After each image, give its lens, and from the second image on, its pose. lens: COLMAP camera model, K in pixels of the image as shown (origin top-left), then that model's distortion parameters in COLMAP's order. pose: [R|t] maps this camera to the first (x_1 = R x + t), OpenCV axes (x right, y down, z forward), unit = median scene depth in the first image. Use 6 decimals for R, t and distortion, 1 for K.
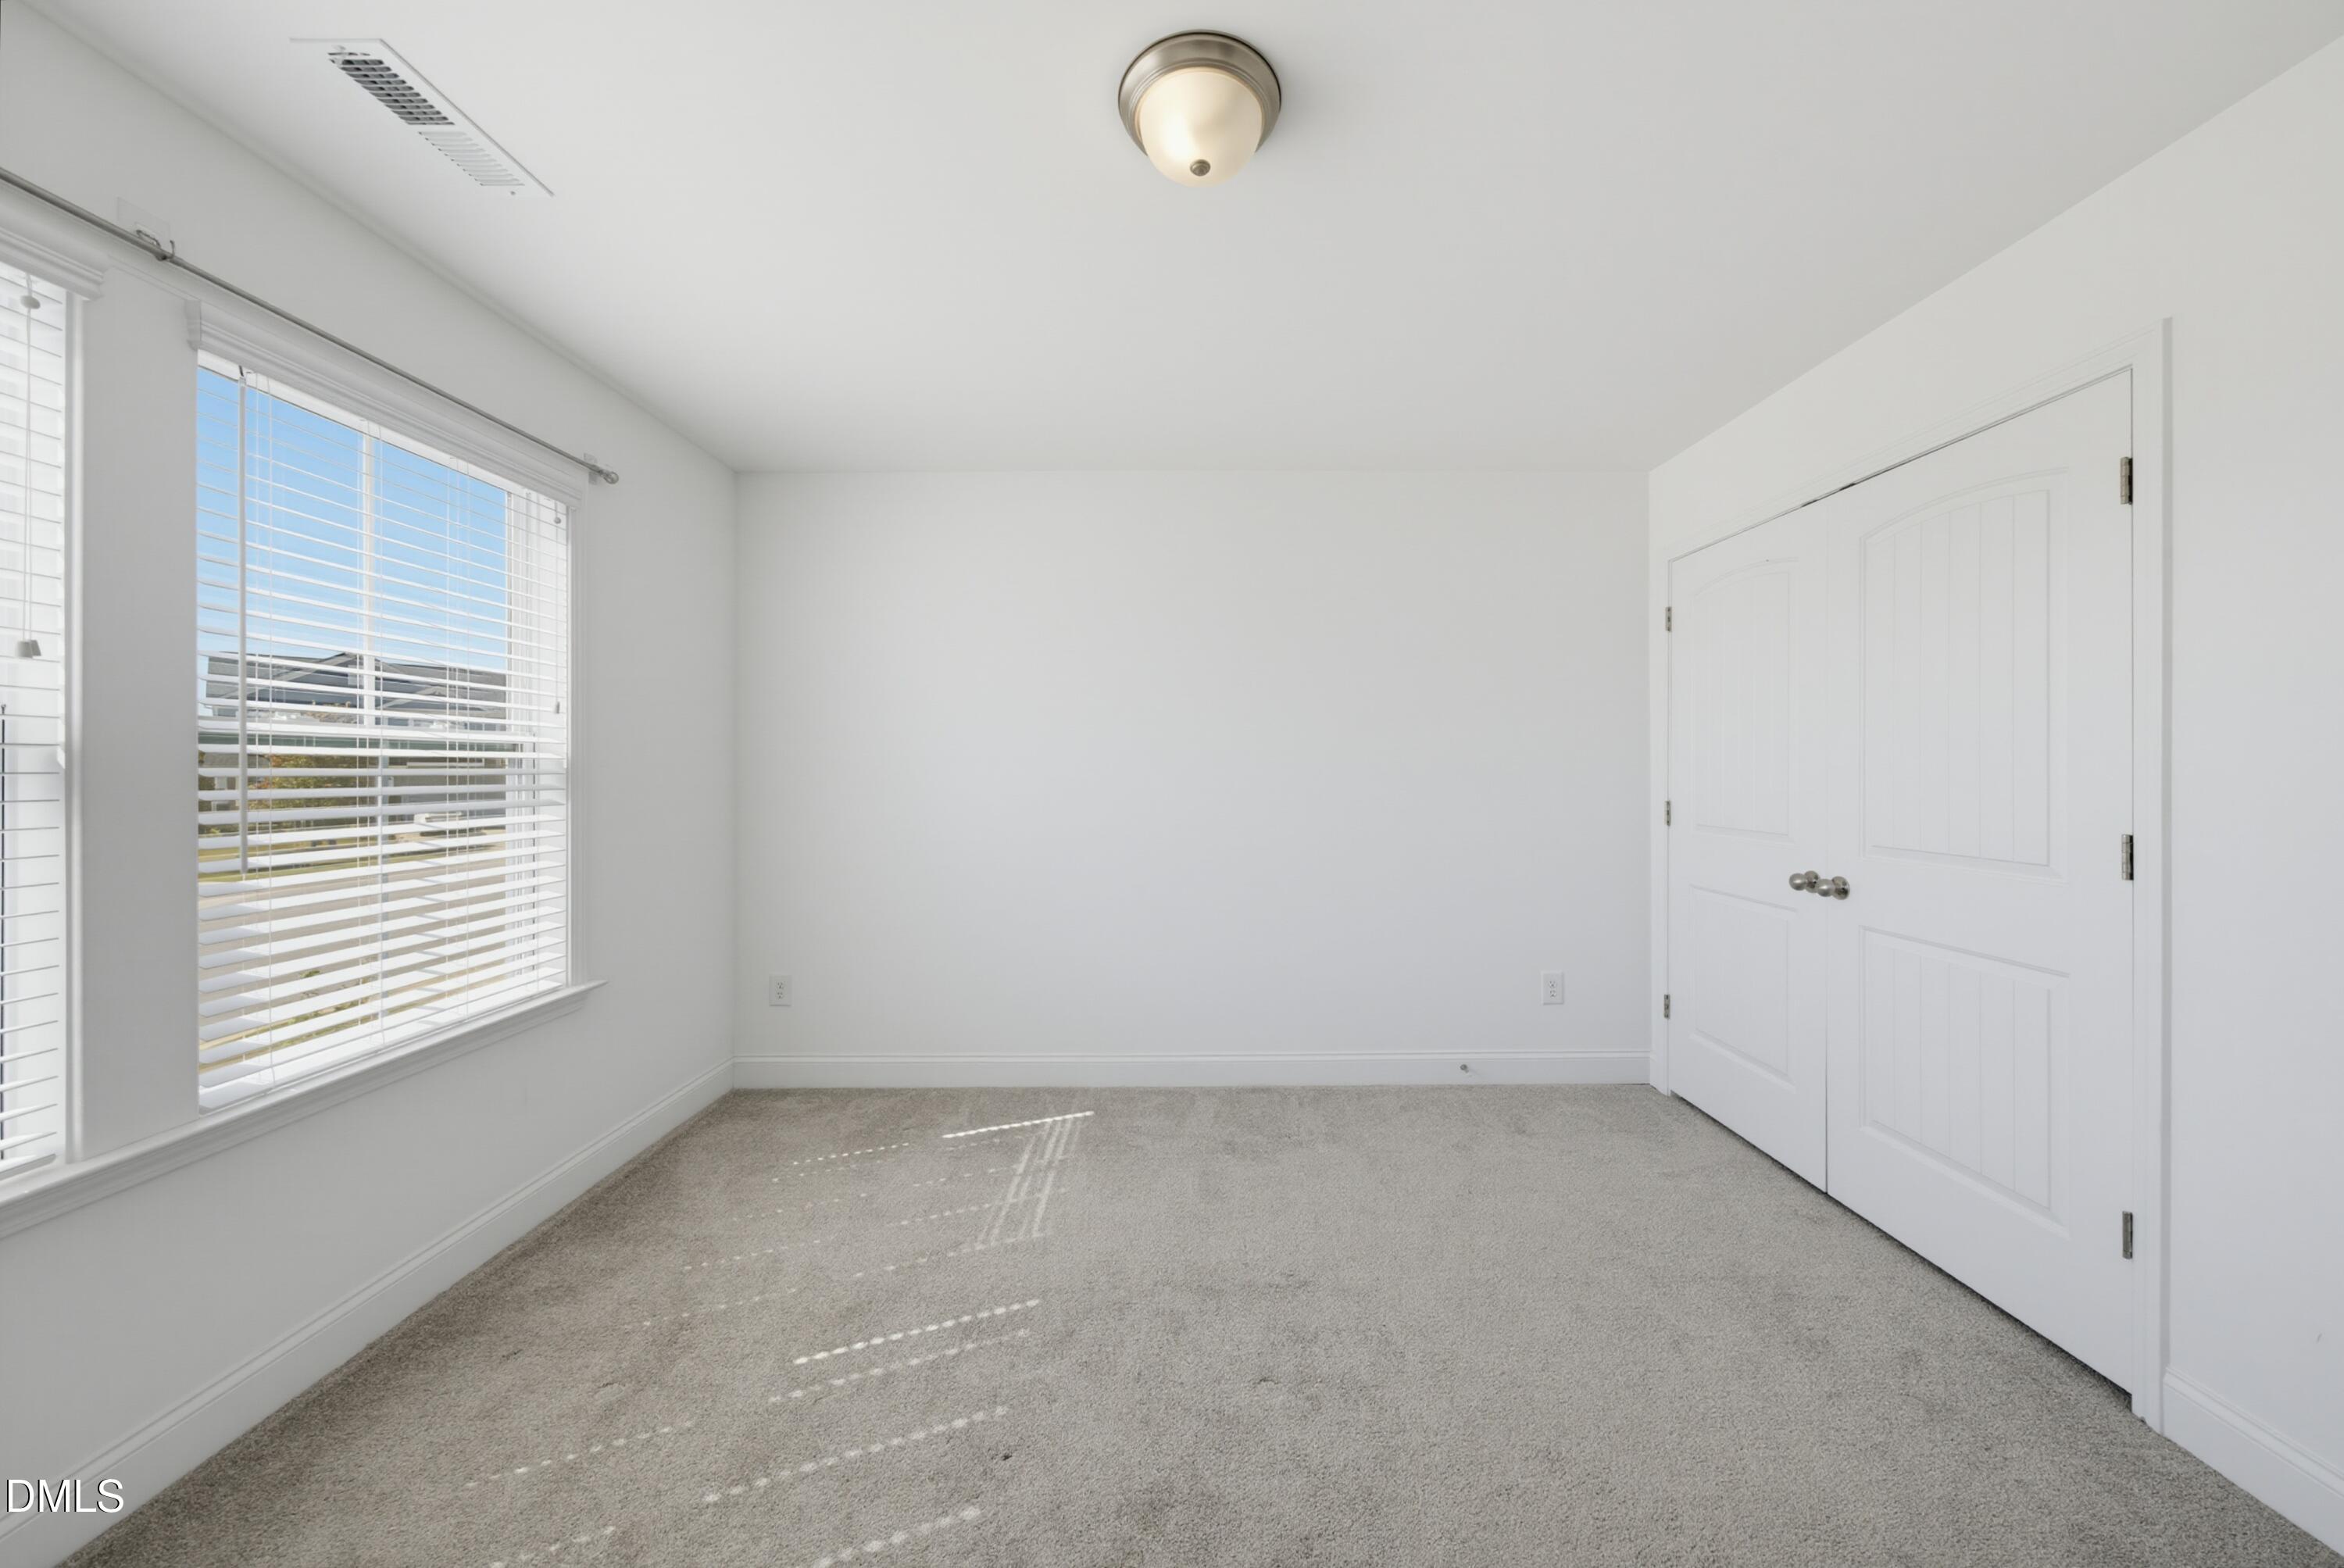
lens RADIAL K [[801.6, 0, 1238.8], [0, 801.6, 763.5], [0, 0, 1]] dist [-0.012983, 0.004041]
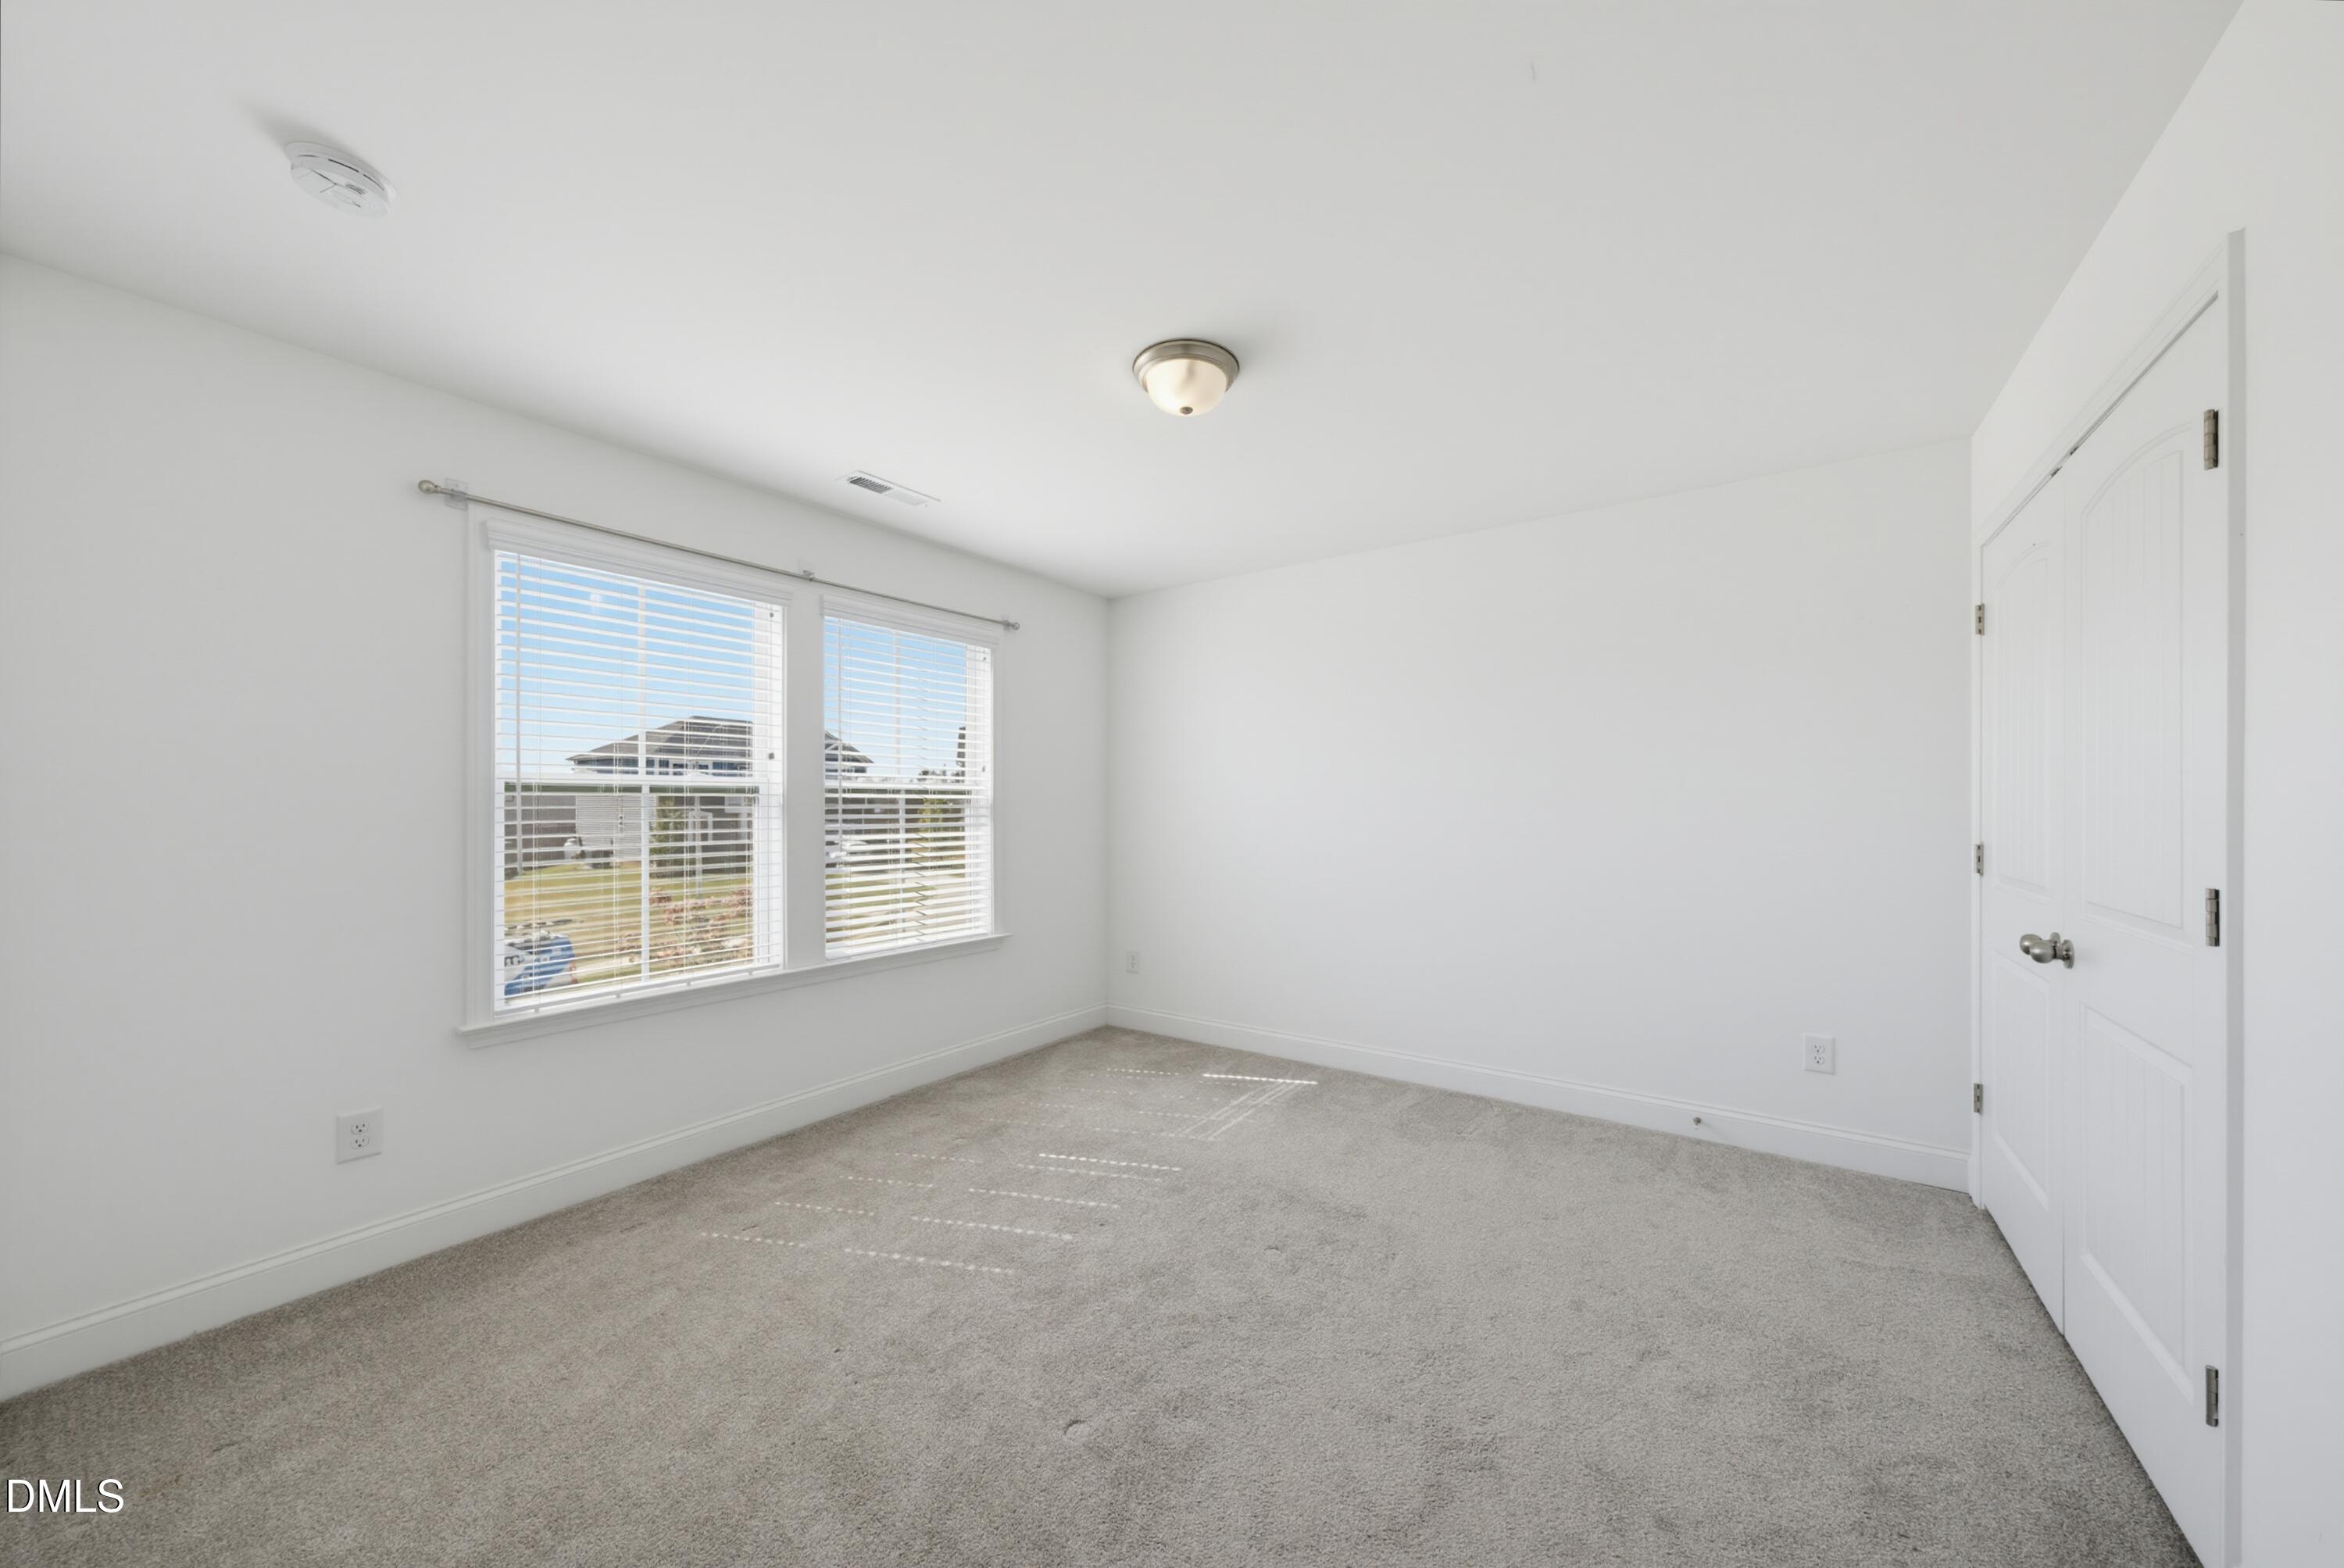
lens RADIAL K [[801.6, 0, 1225.8], [0, 801.6, 802.1], [0, 0, 1]] dist [-0.012983, 0.004041]
pose [[0.831546, -0.001493, -0.555454, 0.523617], [0.003246, 0.999992, 0.002172, -0.001083], [0.555446, -0.003609, 0.831545, -0.141088]]
